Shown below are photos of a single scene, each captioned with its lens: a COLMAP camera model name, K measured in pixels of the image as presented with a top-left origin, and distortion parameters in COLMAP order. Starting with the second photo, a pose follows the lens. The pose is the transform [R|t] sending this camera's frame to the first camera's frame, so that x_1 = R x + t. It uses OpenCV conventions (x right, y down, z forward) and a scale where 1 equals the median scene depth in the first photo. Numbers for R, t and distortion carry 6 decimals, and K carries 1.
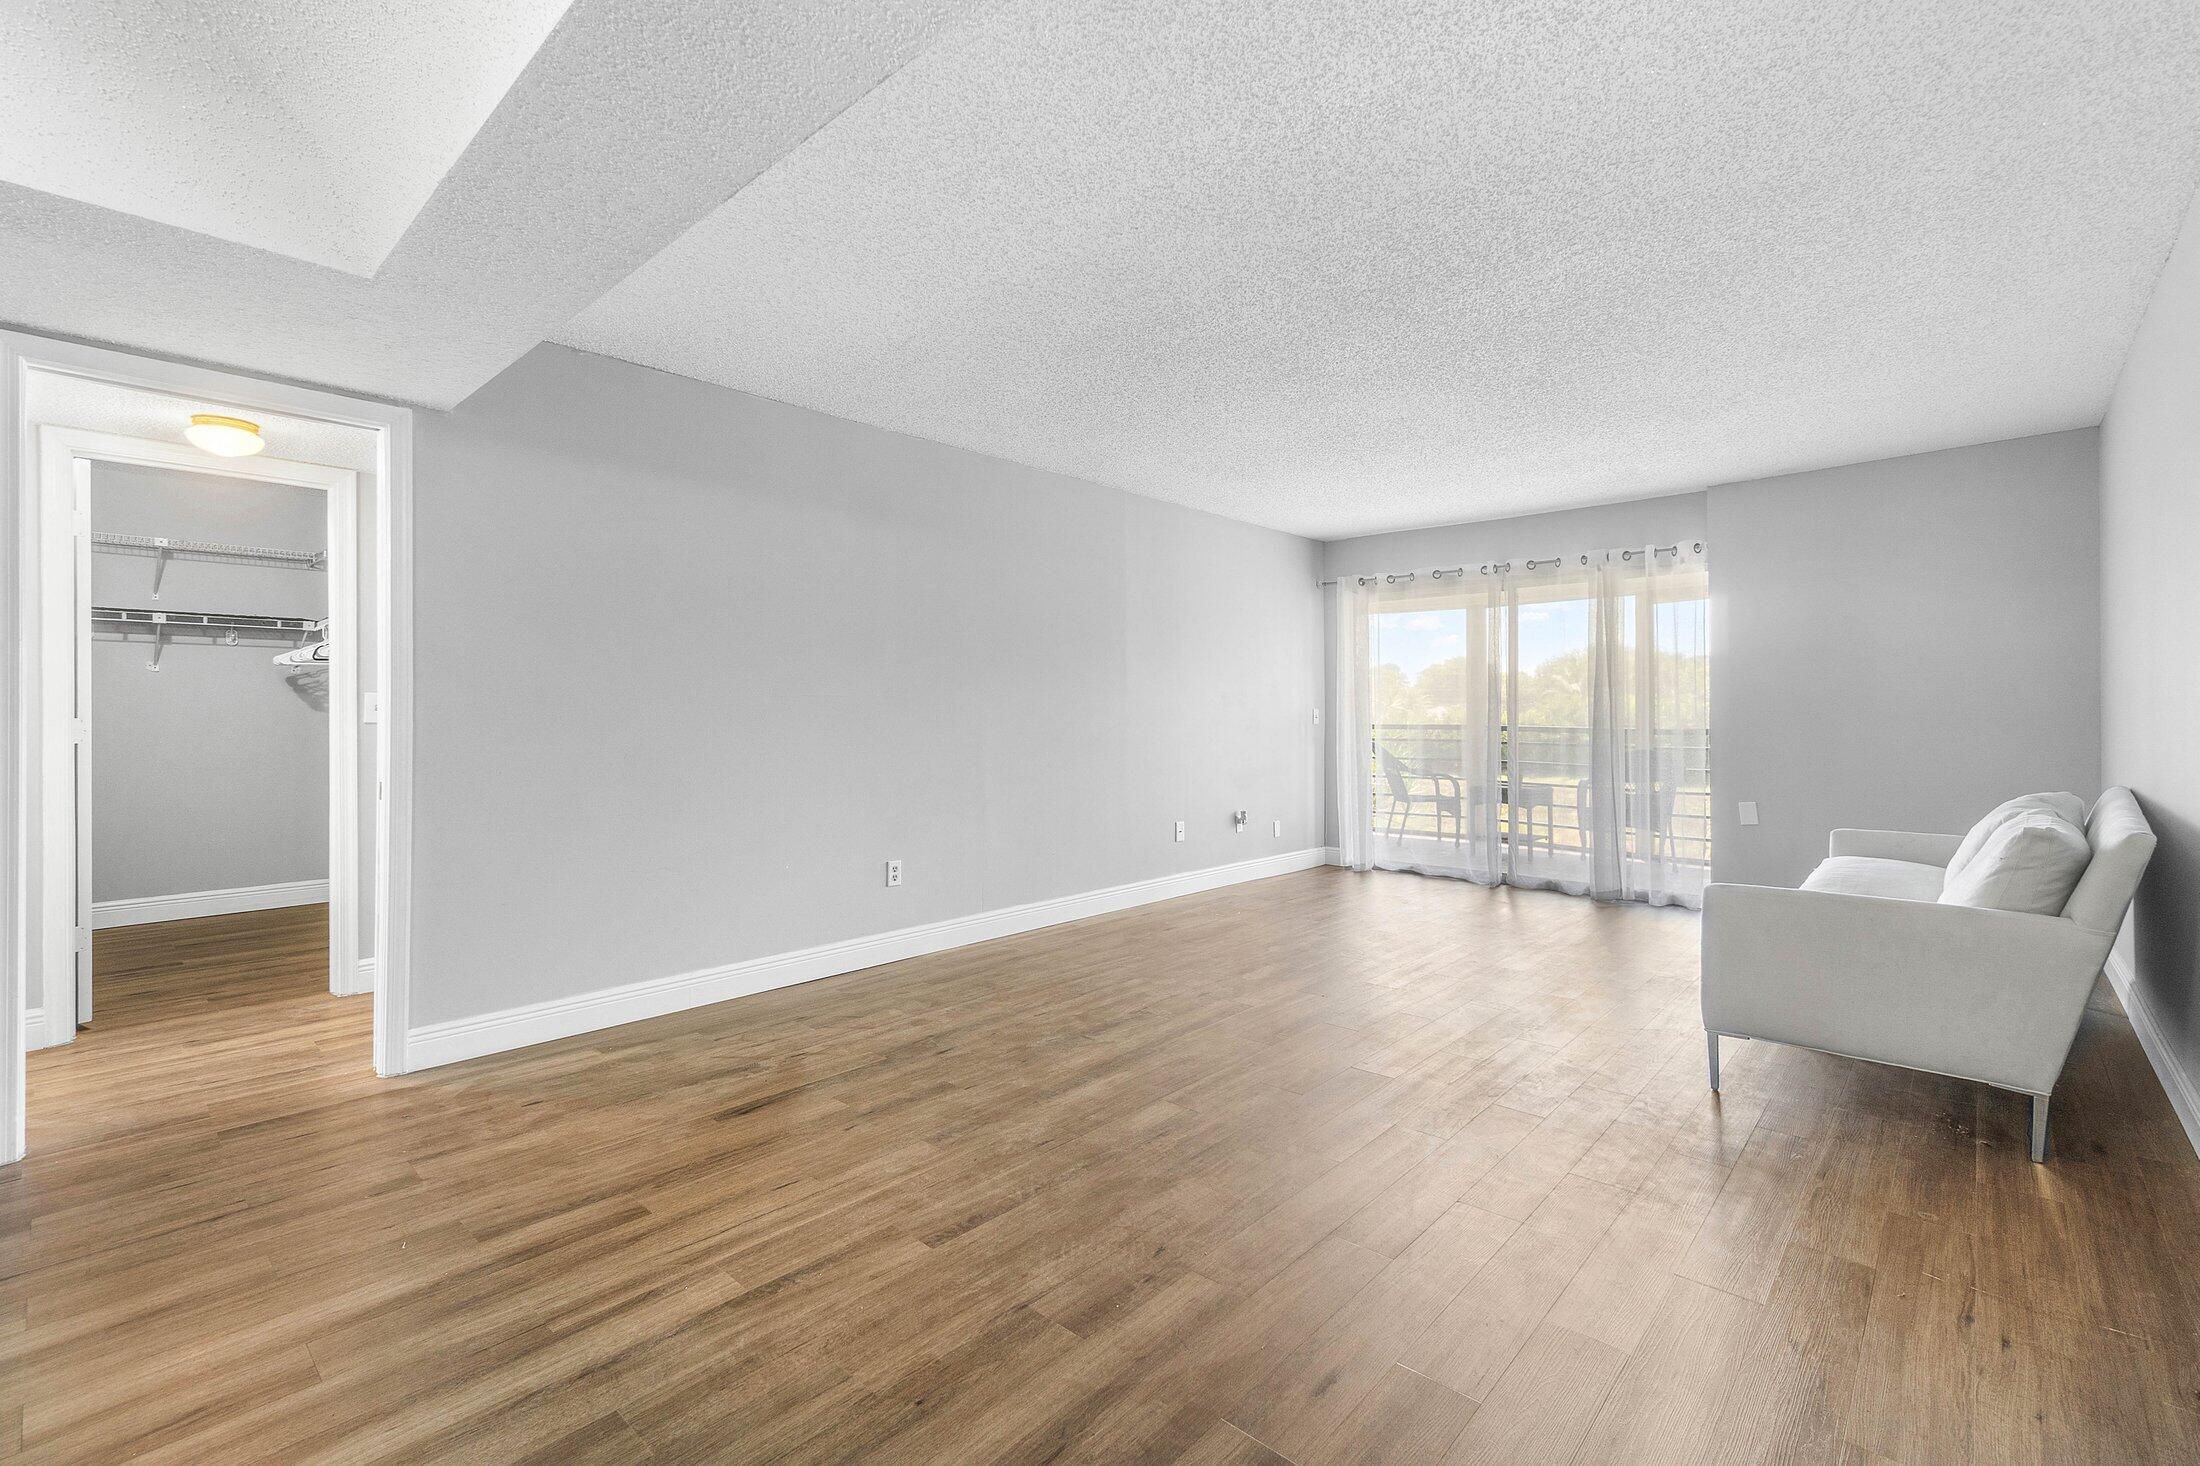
lens RADIAL K [[973.2, 0, 1118.5], [0, 973.2, 695.2], [0, 0, 1]] dist [0.008962, 0.001940]
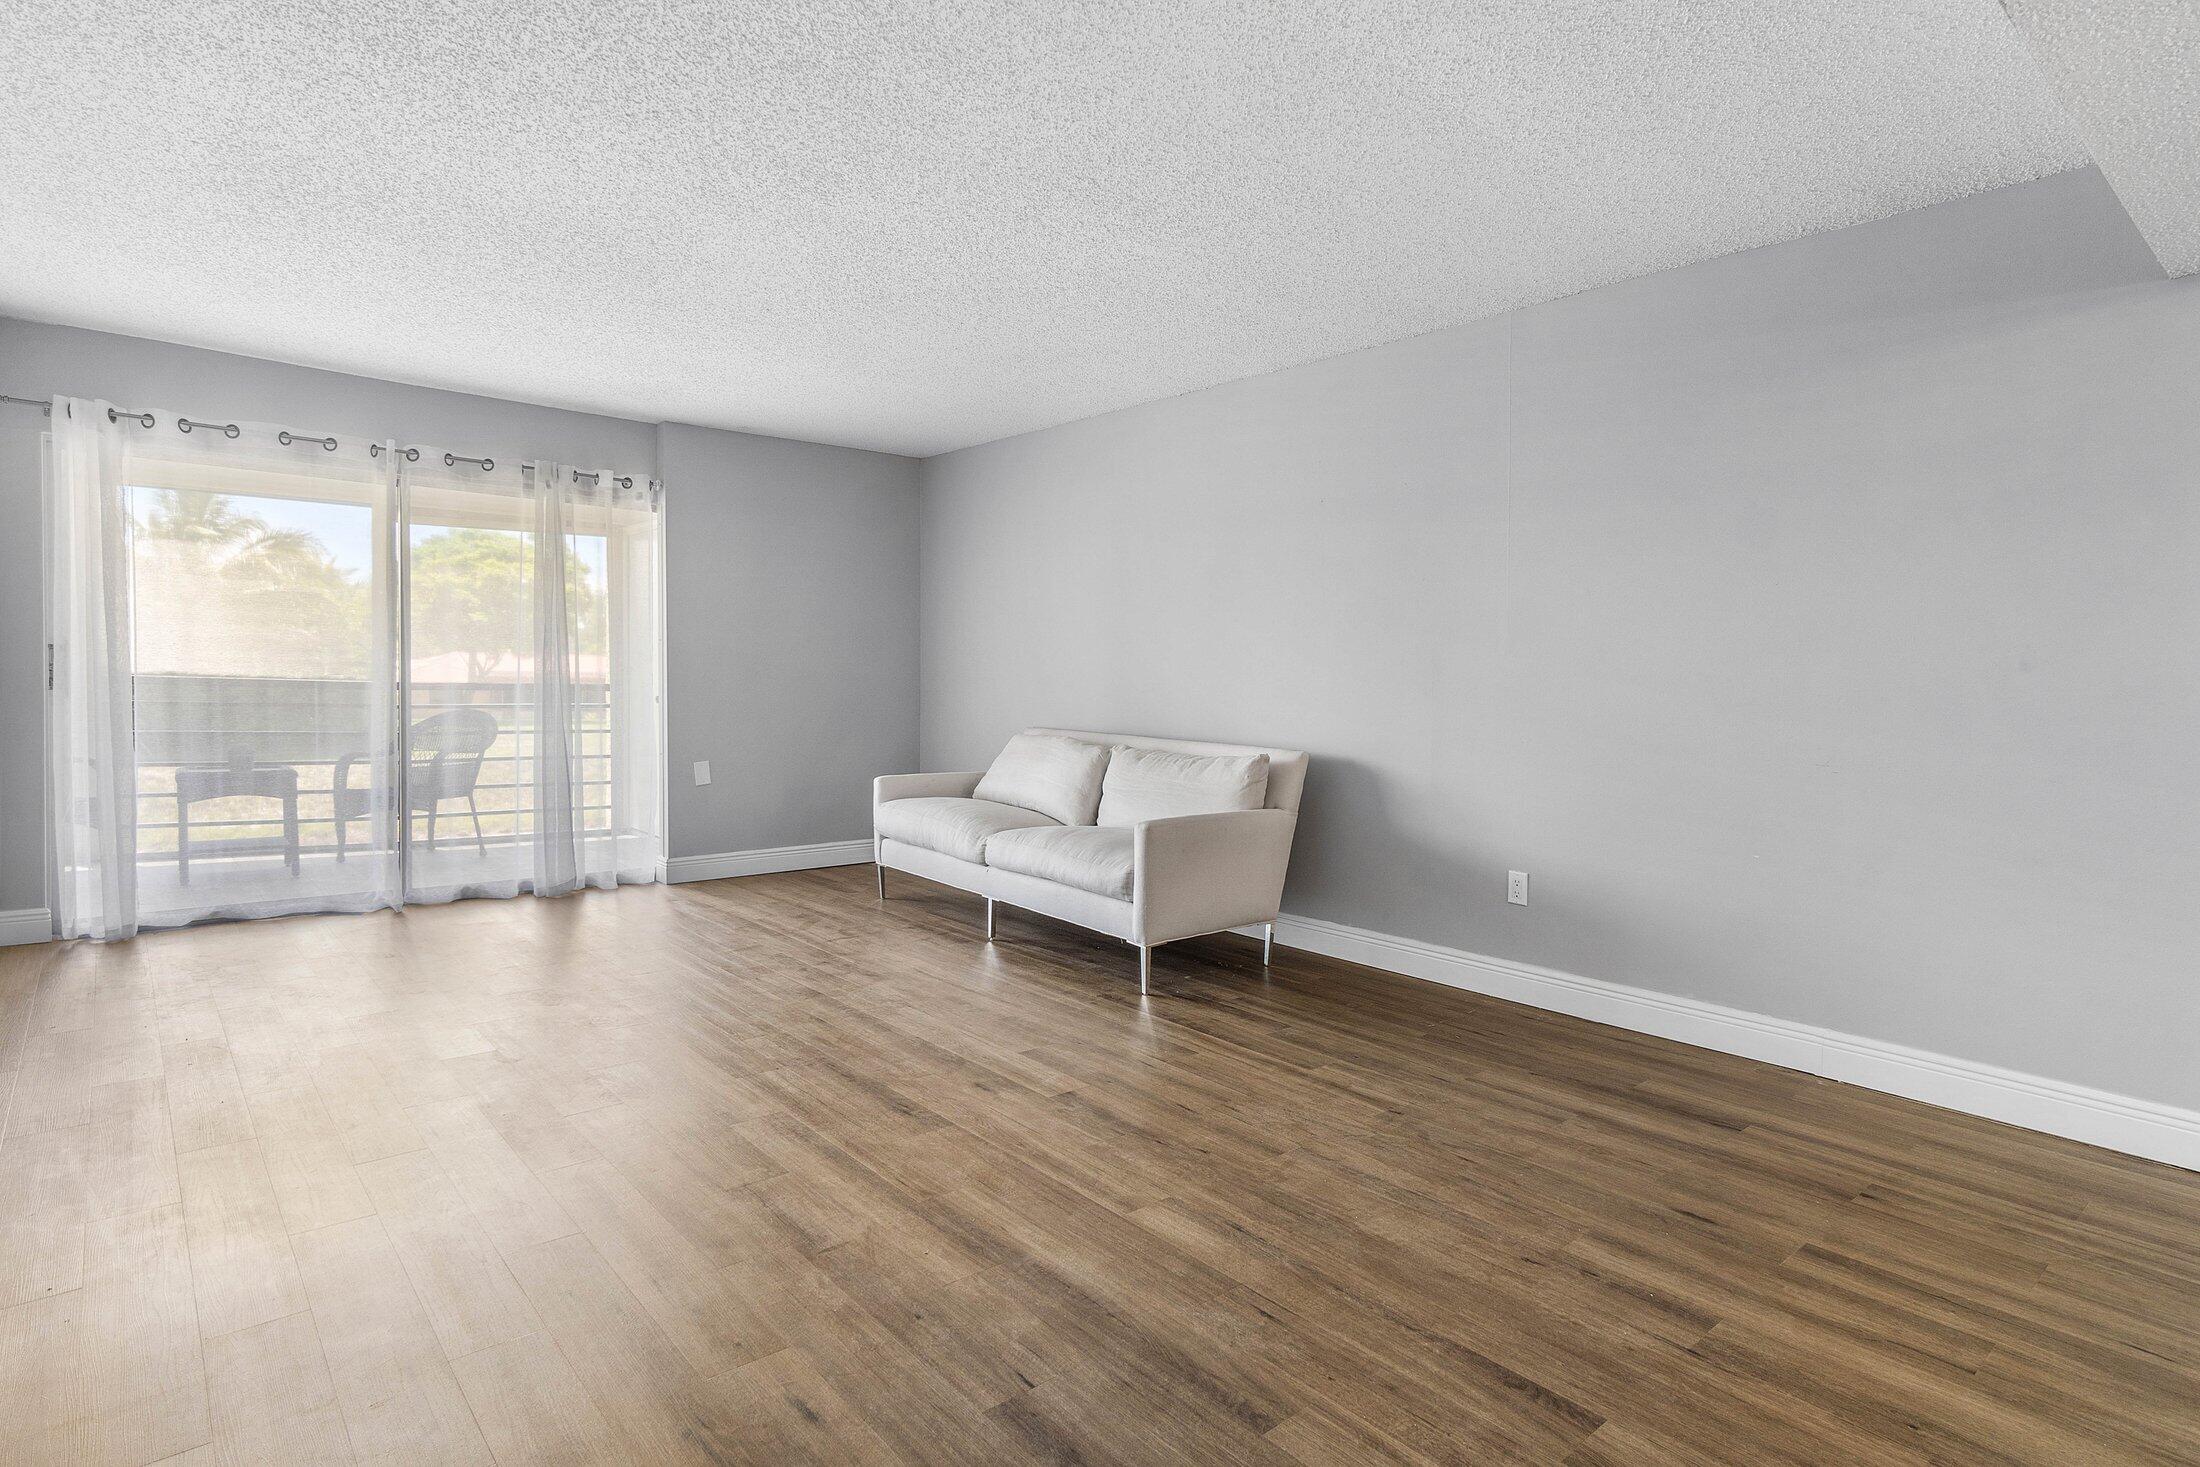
lens RADIAL K [[1111.8, 0, 1079.8], [0, 1111.8, 721.9], [0, 0, 1]] dist [-0.006739, 0.000606]
pose [[0.139938, -0.029107, 0.989732, -0.662469], [-0.041475, 0.998518, 0.035230, 0.025306], [-0.989291, -0.045979, 0.138524, 0.826643]]
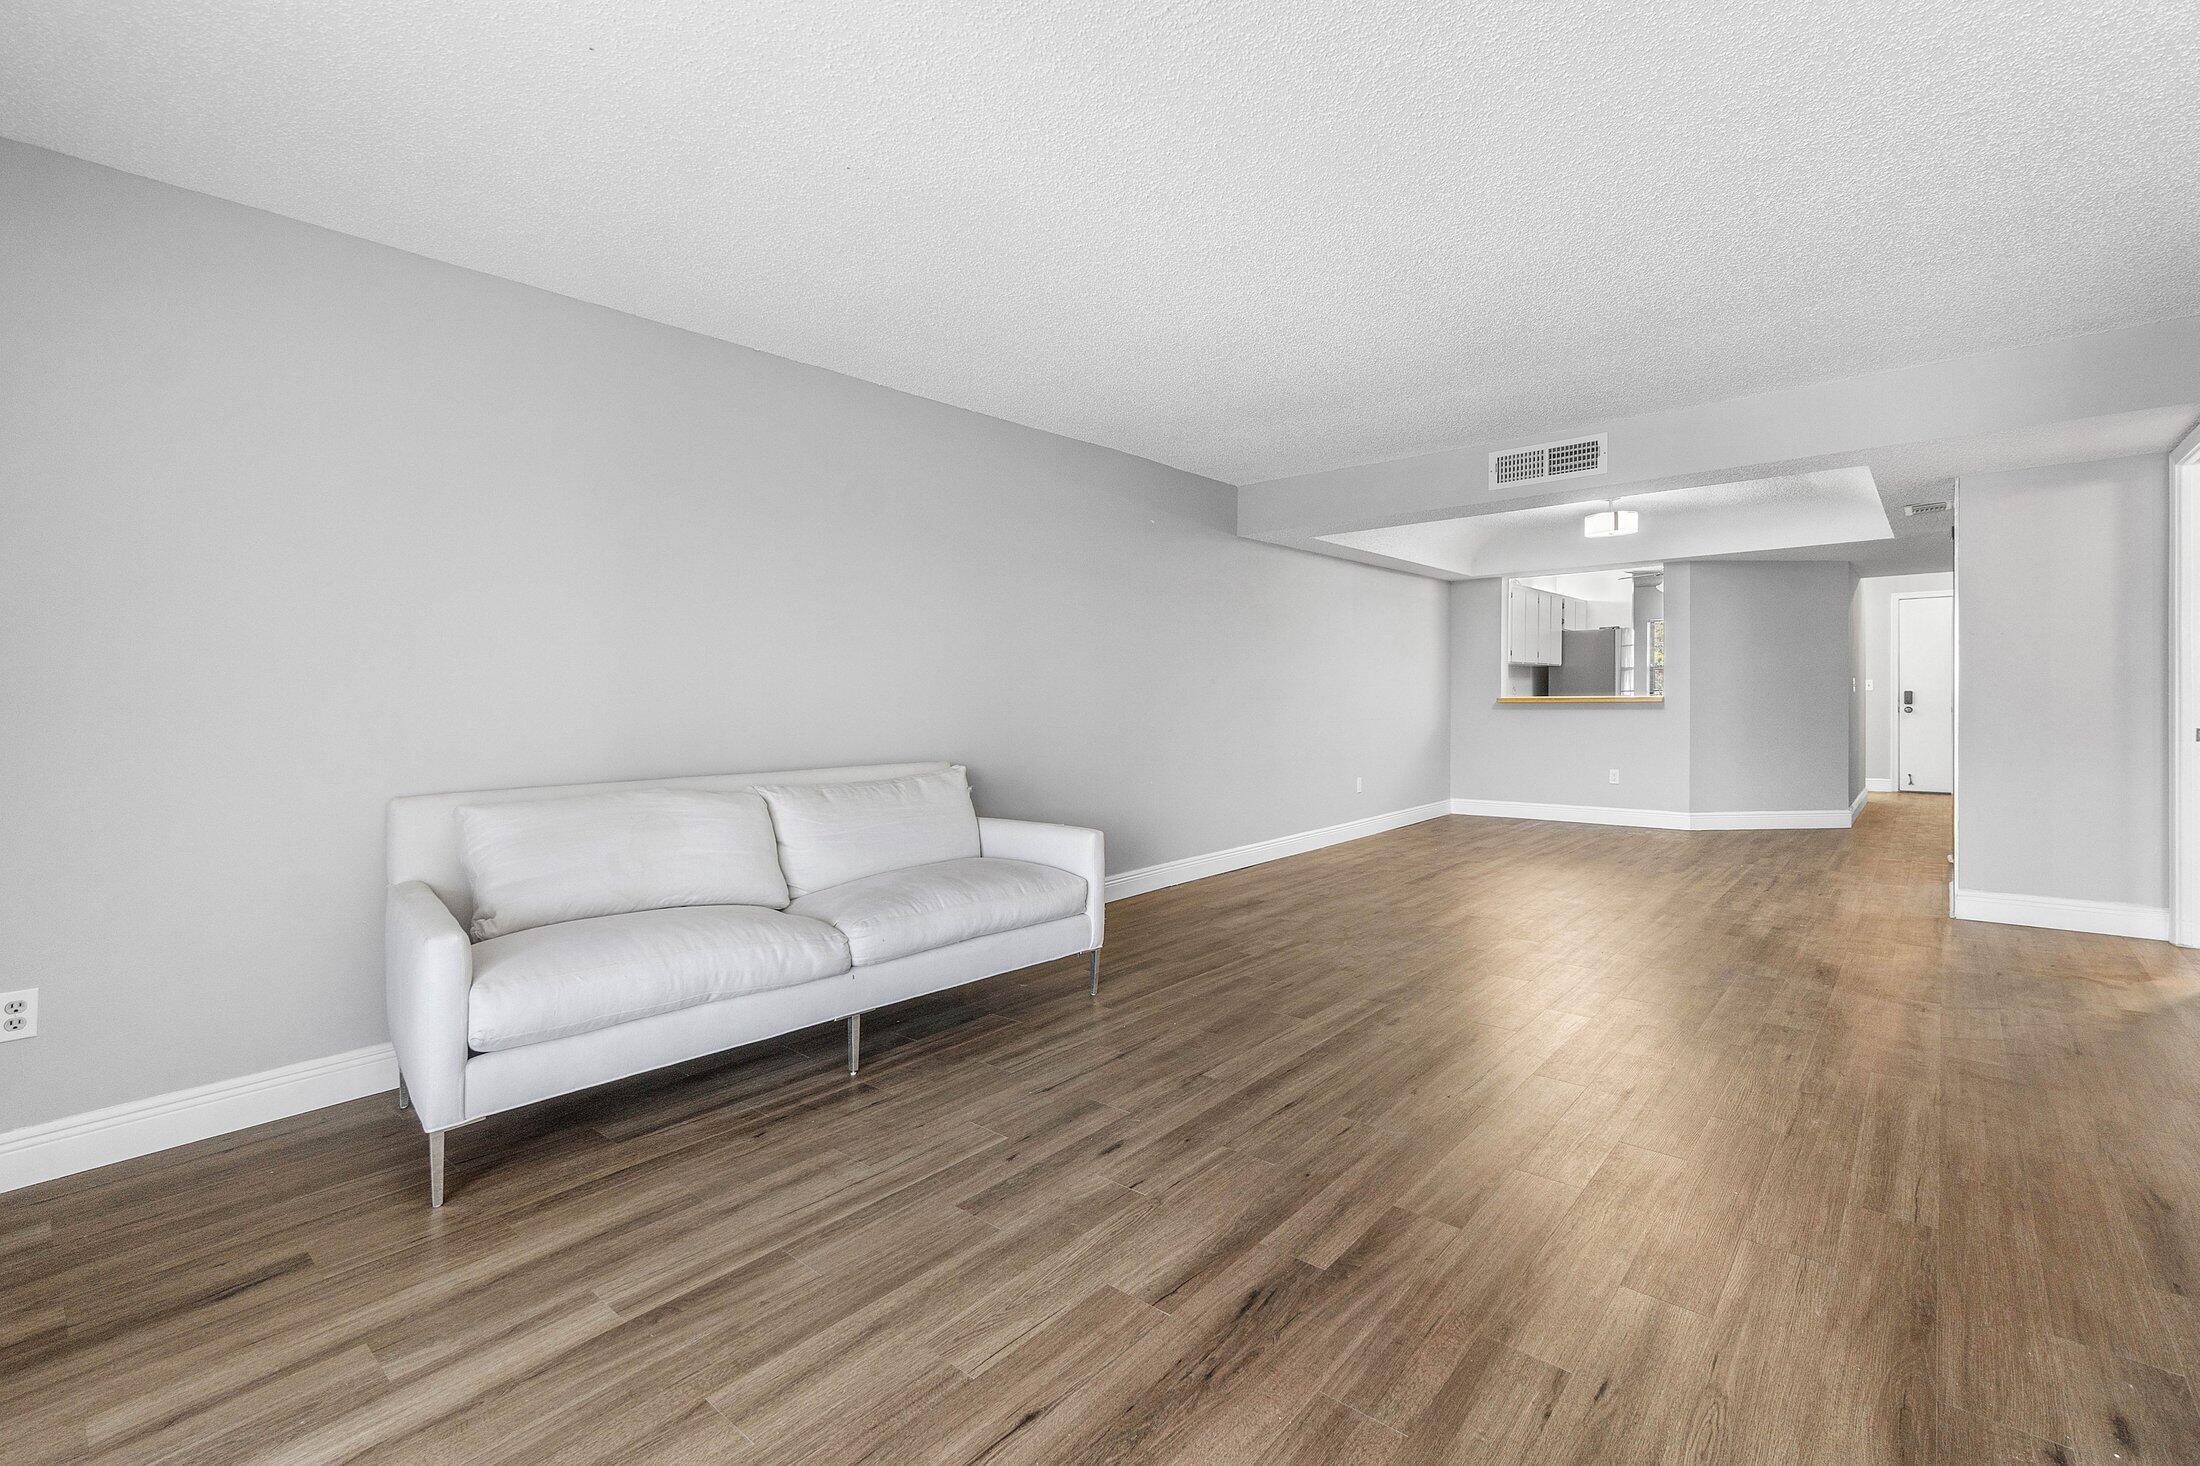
lens RADIAL K [[973.2, 0, 1094.7], [0, 973.2, 717.4], [0, 0, 1]] dist [0.008962, 0.001940]
pose [[-0.999874, 0.015168, -0.004624, 0.558777], [0.015171, 0.999885, -0.000658, 0.043078], [0.004613, -0.000728, -0.999989, 2.051305]]
